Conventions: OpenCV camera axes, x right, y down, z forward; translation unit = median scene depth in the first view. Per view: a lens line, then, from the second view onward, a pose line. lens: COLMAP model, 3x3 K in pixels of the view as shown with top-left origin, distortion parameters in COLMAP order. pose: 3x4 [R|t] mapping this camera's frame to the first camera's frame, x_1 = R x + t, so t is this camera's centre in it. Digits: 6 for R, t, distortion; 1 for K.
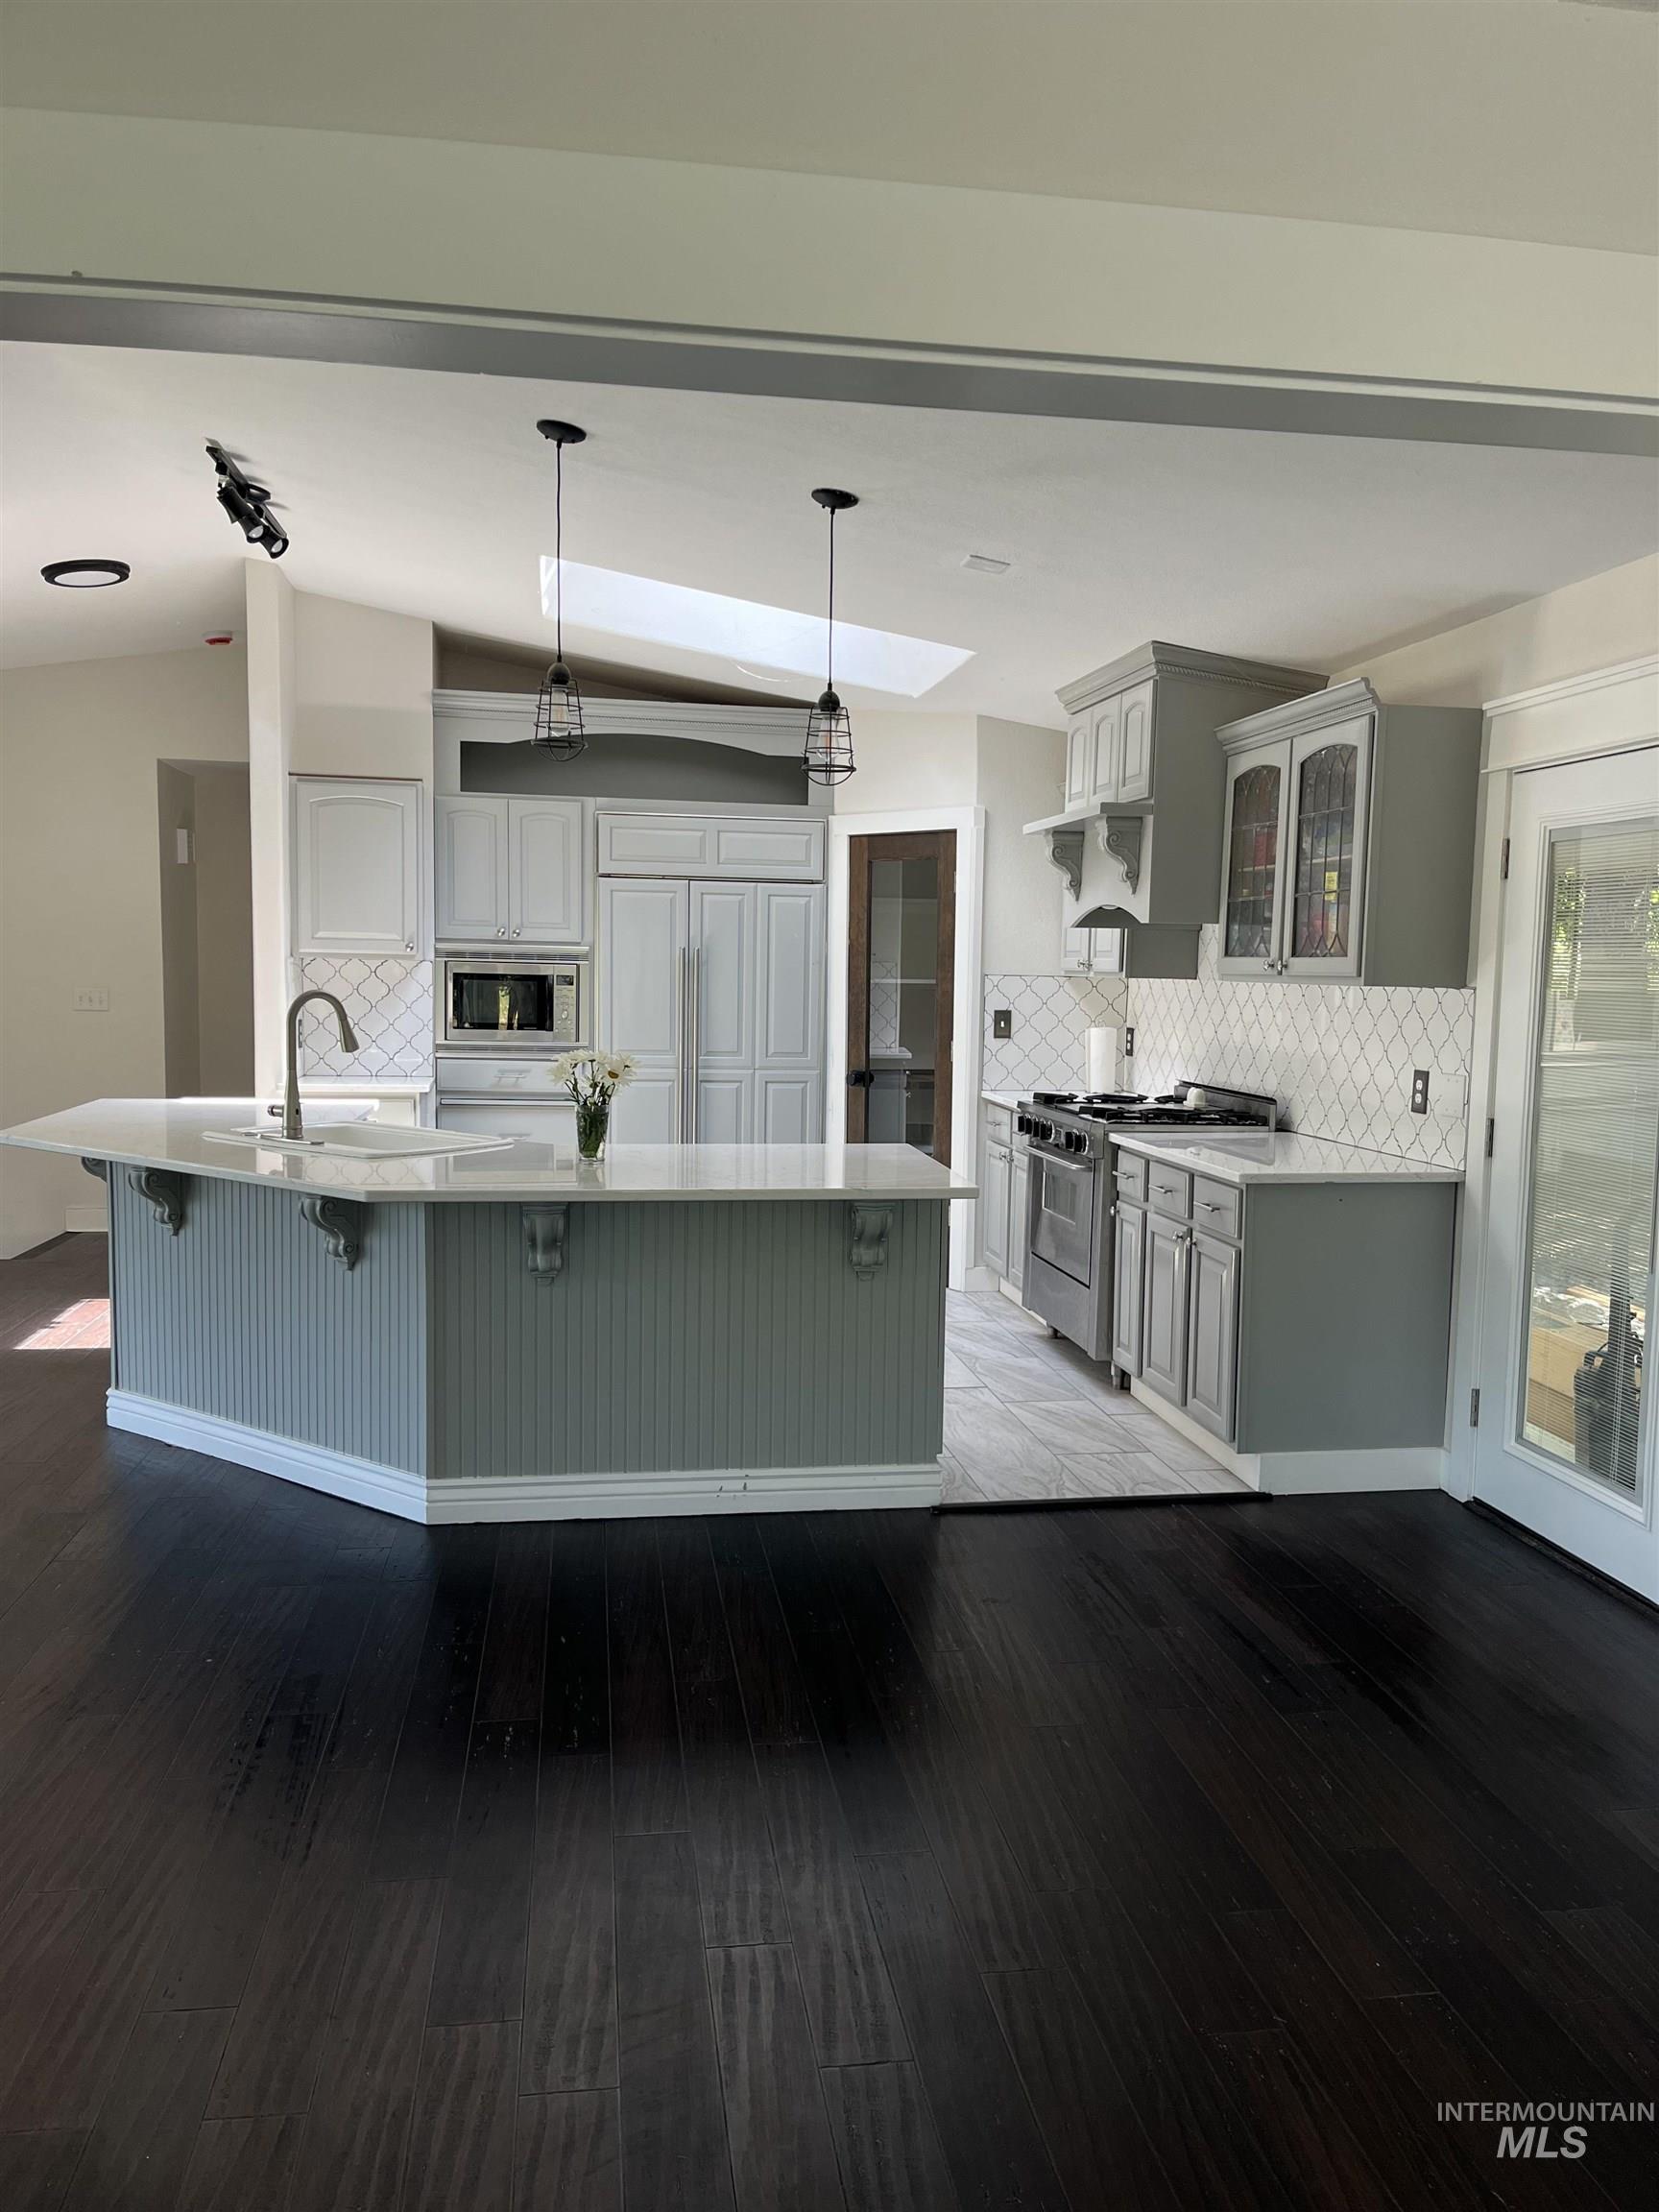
lens RADIAL K [[1677.3, 0, 829.5], [0, 1677.3, 1106.0], [0, 0, 1]] dist [0.048119, -0.002179]
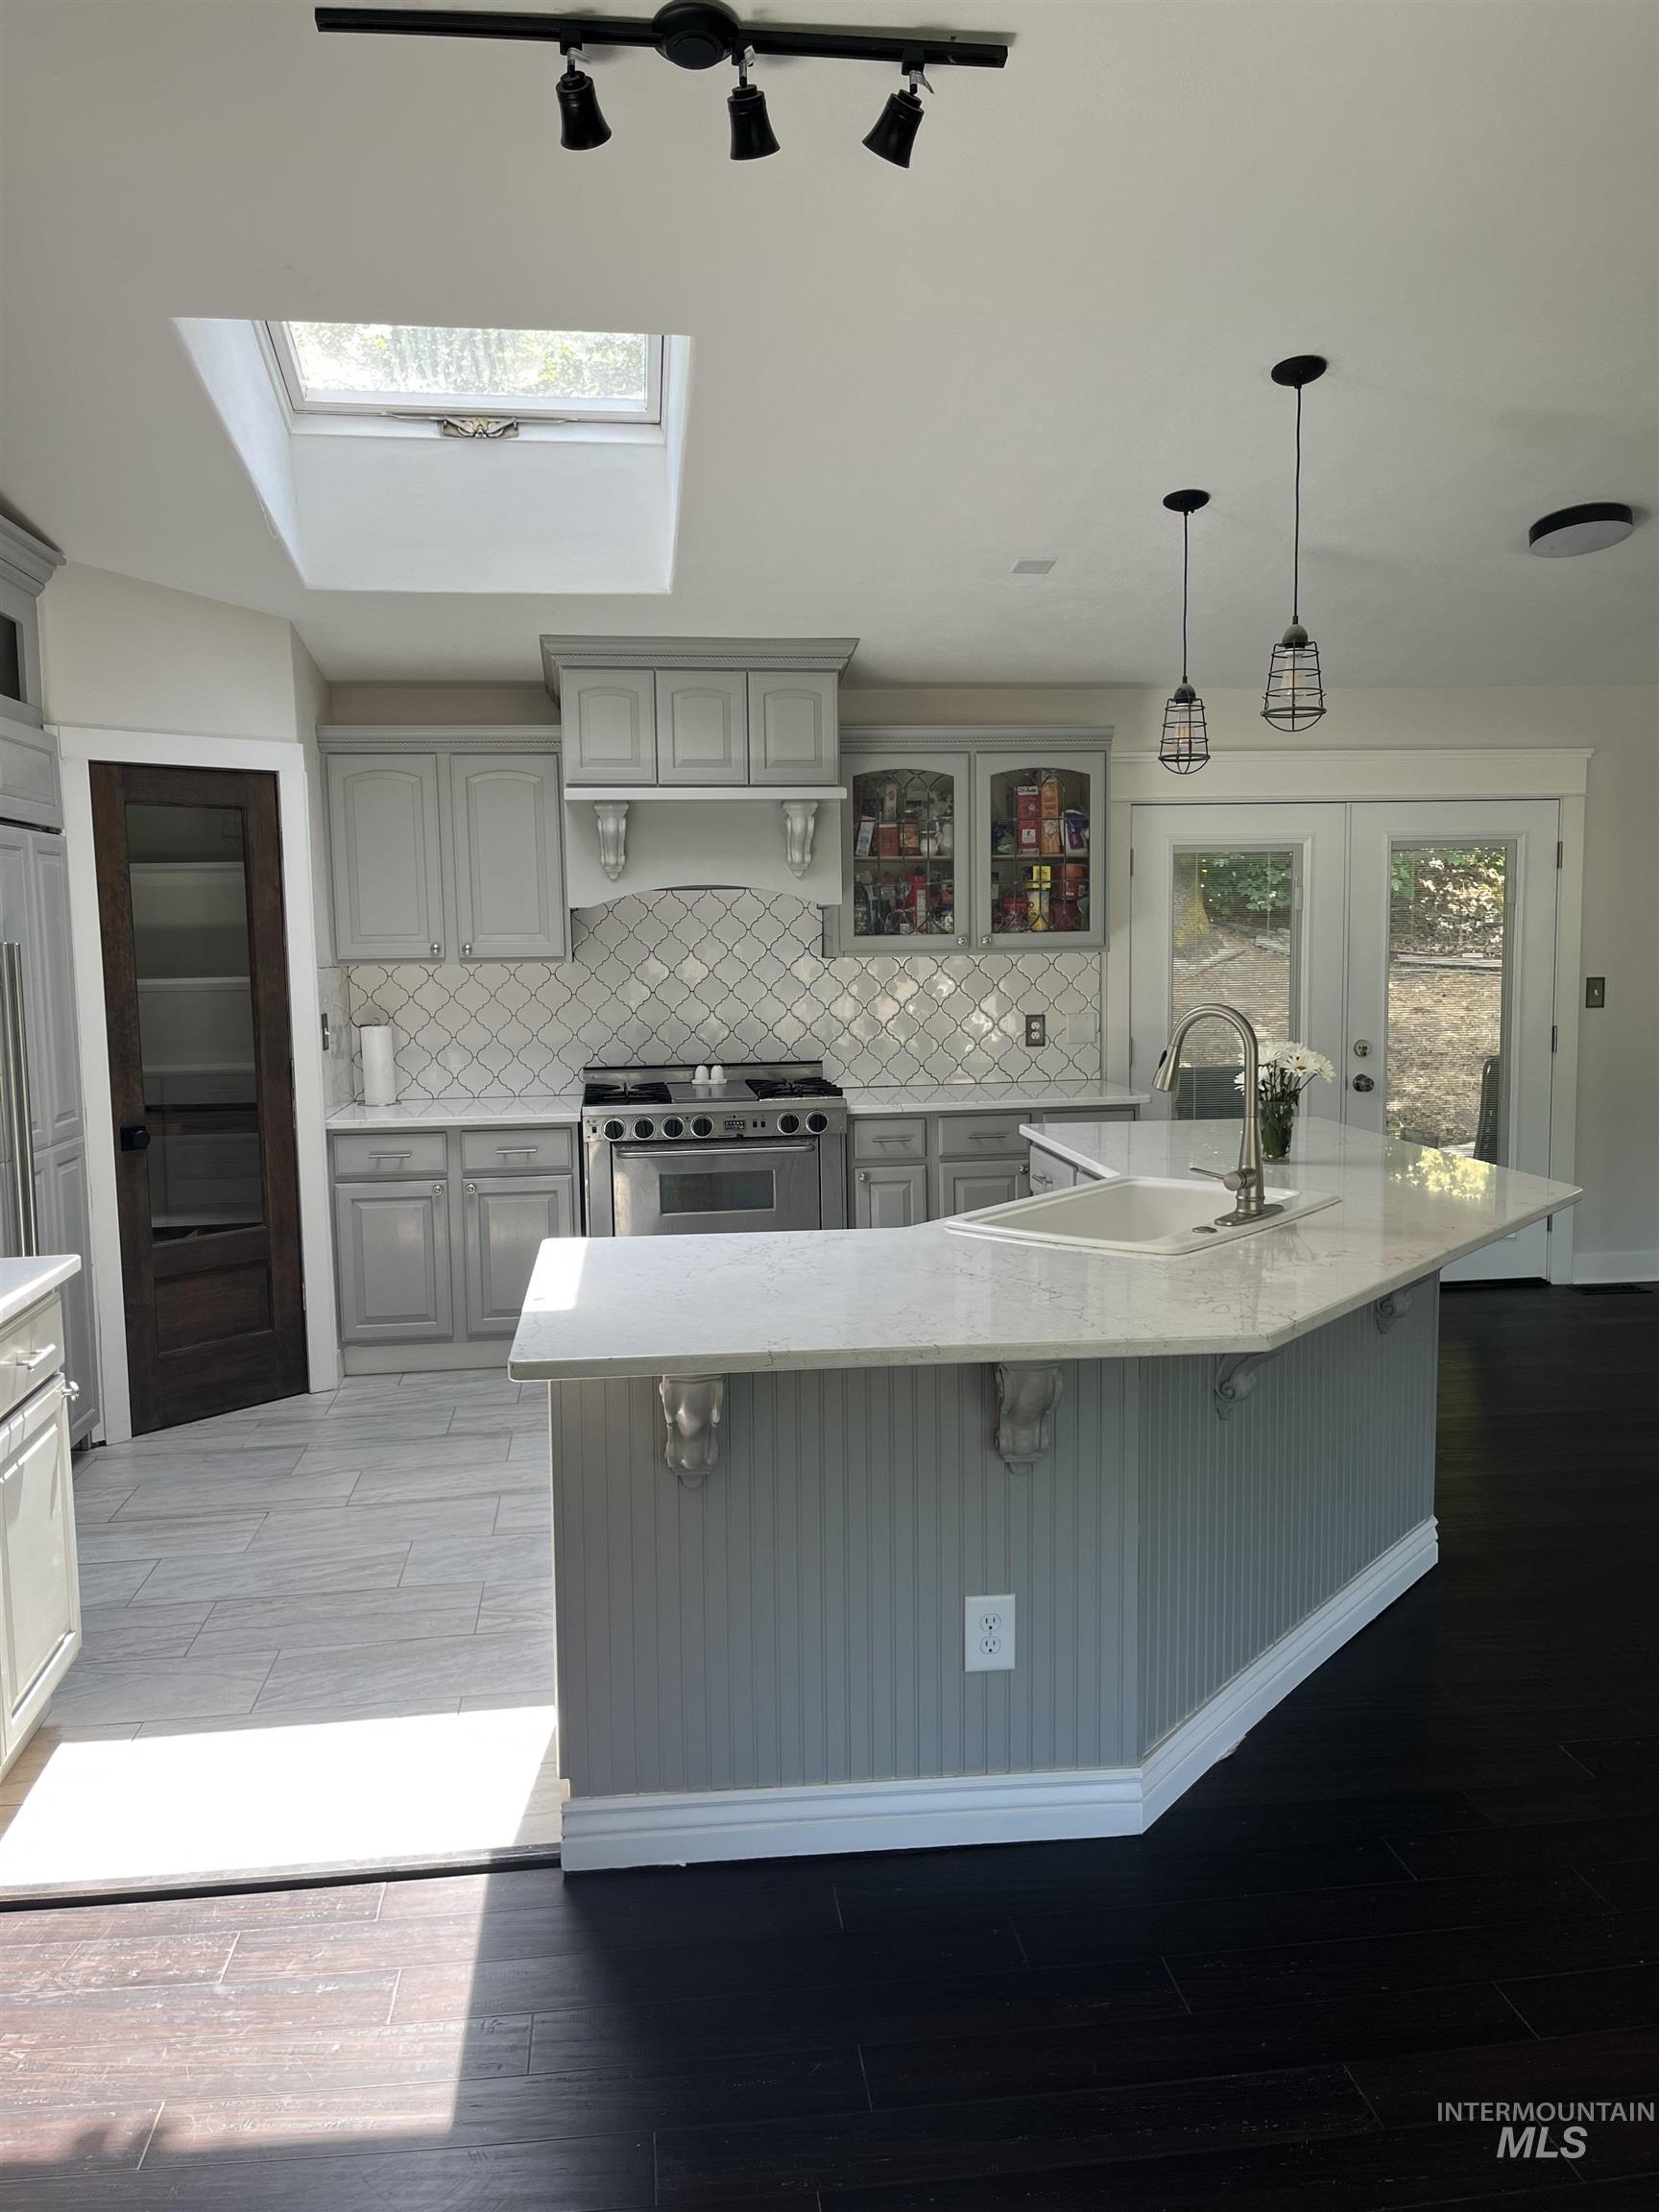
lens RADIAL K [[1677.3, 0, 829.5], [0, 1677.3, 1106.0], [0, 0, 1]] dist [0.048119, -0.002179]
pose [[0.029795, -0.131758, 0.990834, -0.860911], [0.098677, 0.986820, 0.128257, -0.118660], [-0.994673, 0.093951, 0.042403, 0.958014]]
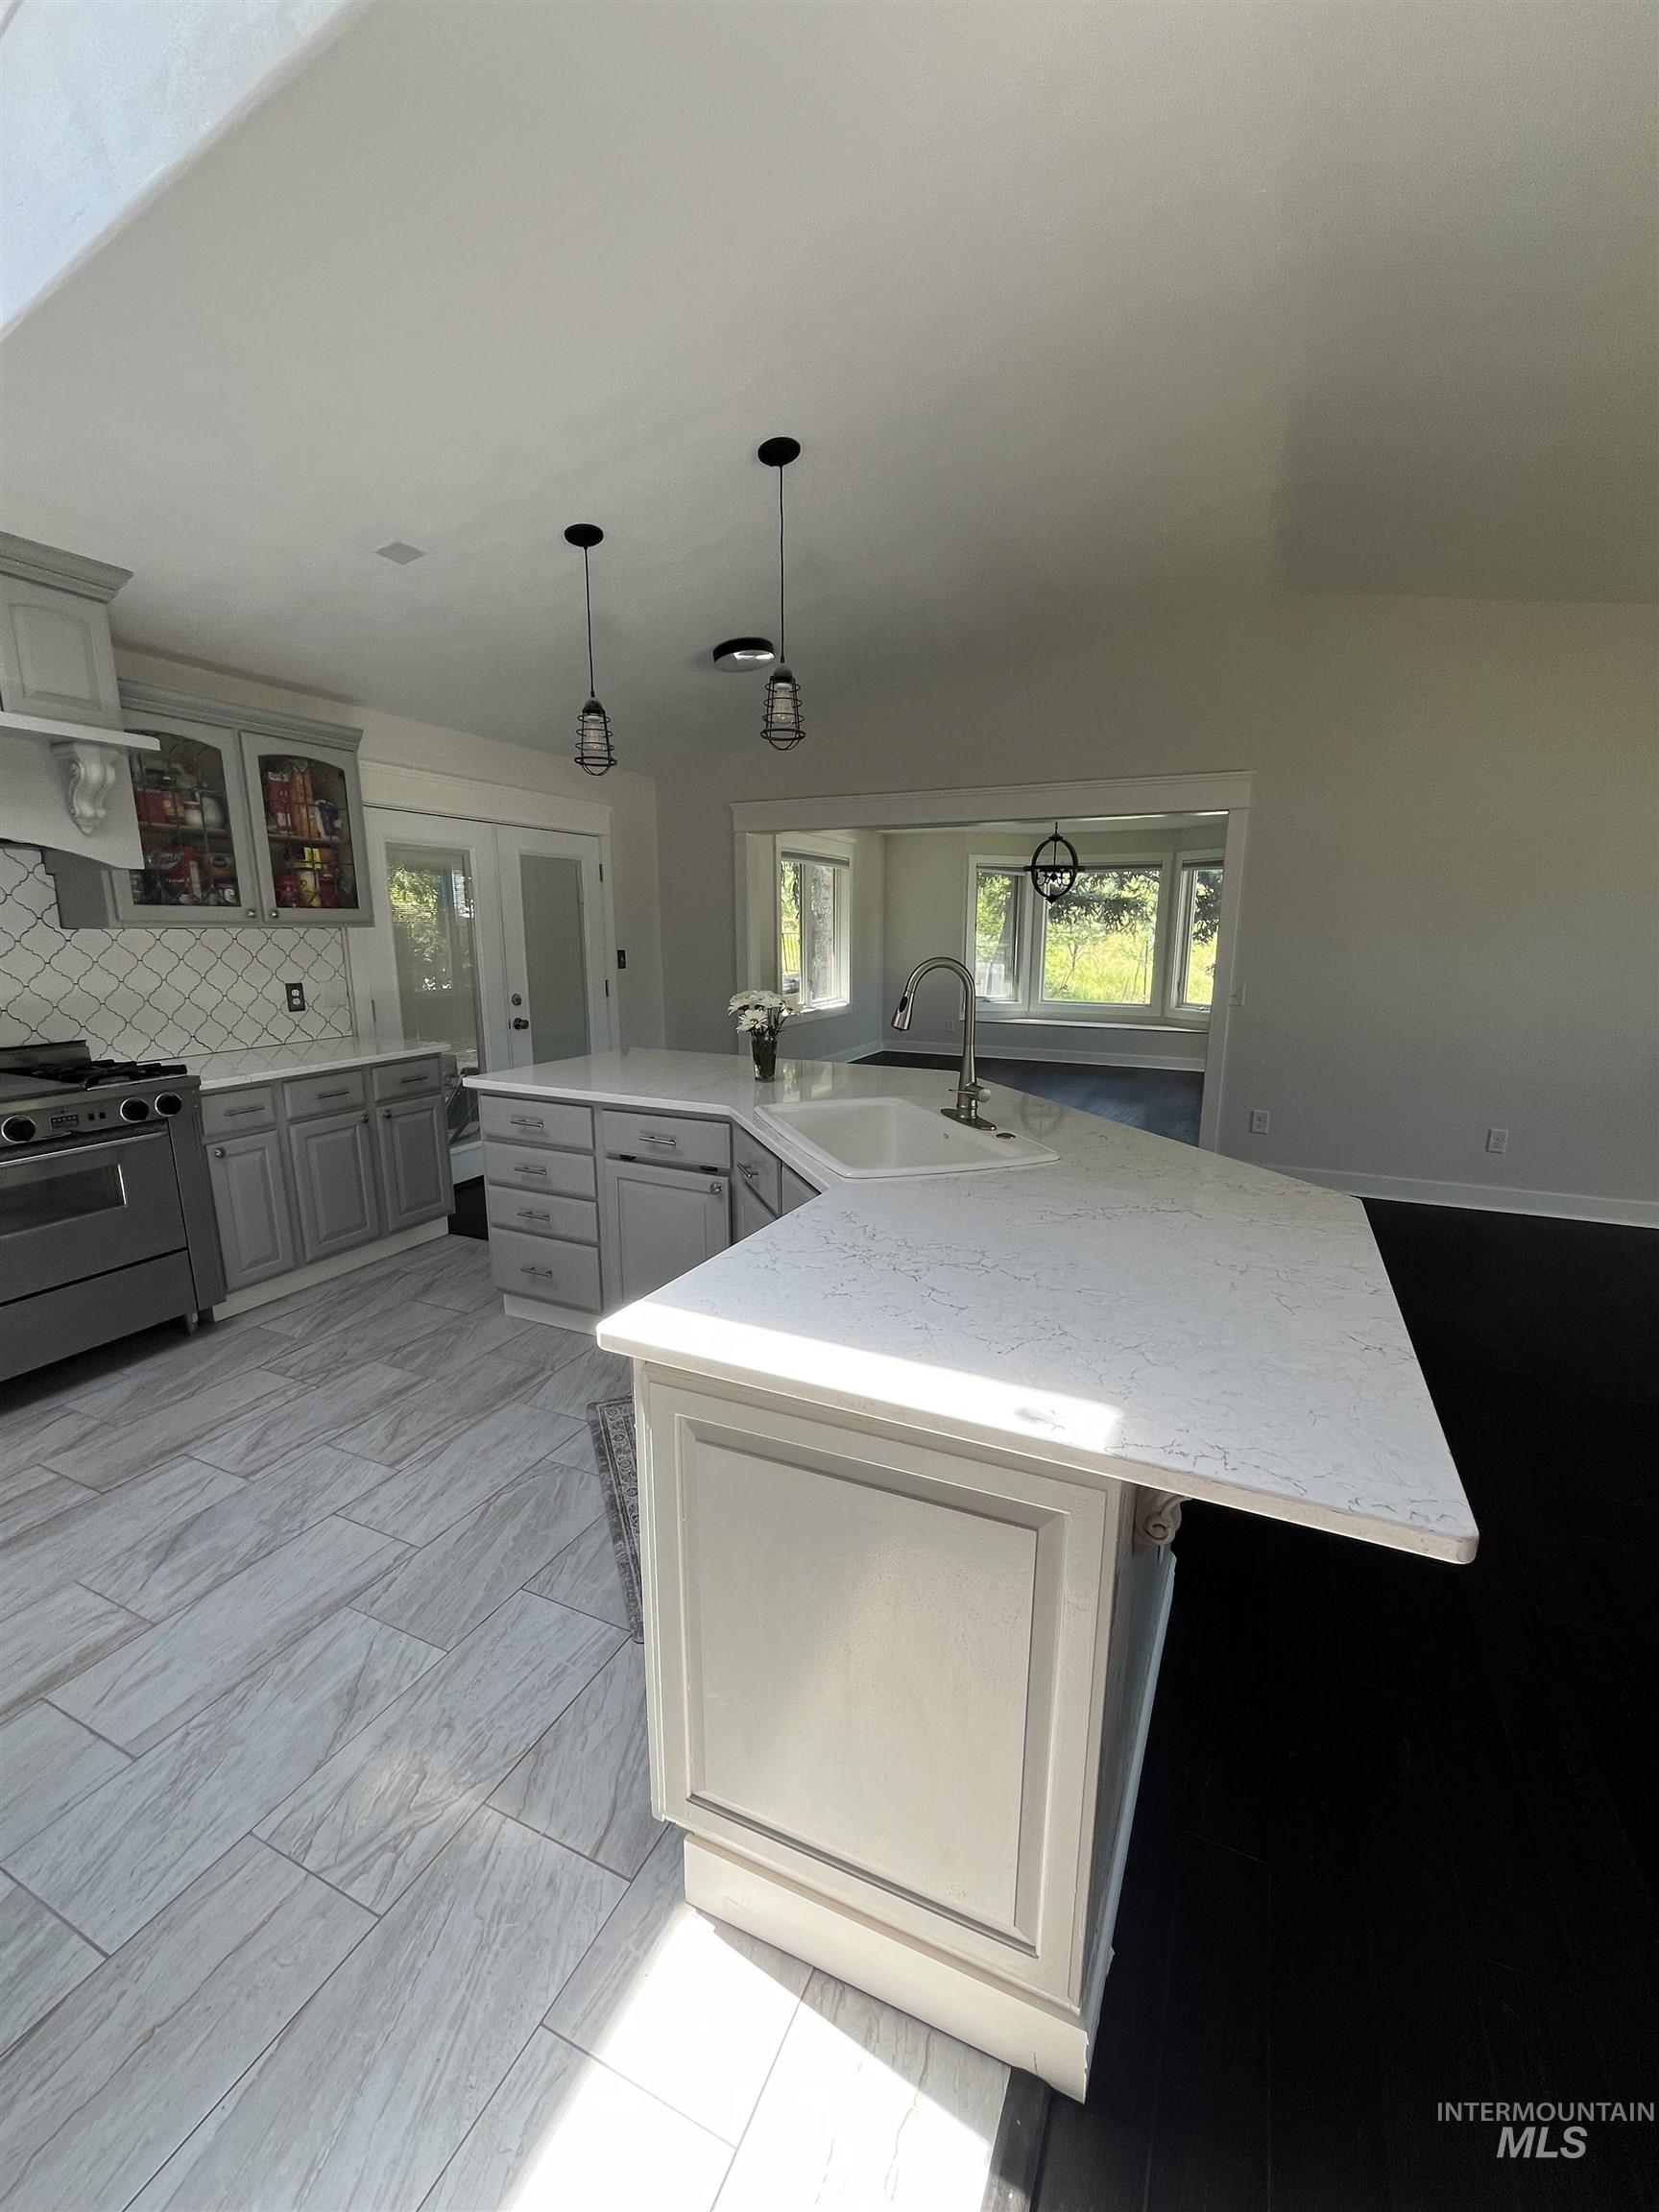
lens RADIAL K [[897.1, 0, 822.8], [0, 897.1, 1115.6], [0, 0, 1]] dist [0.000599, -0.000034]
pose [[-0.829380, -0.145082, 0.539518, -0.435933], [0.019460, 0.957605, 0.287426, -0.112829], [-0.558346, 0.248885, -0.791395, 1.210824]]
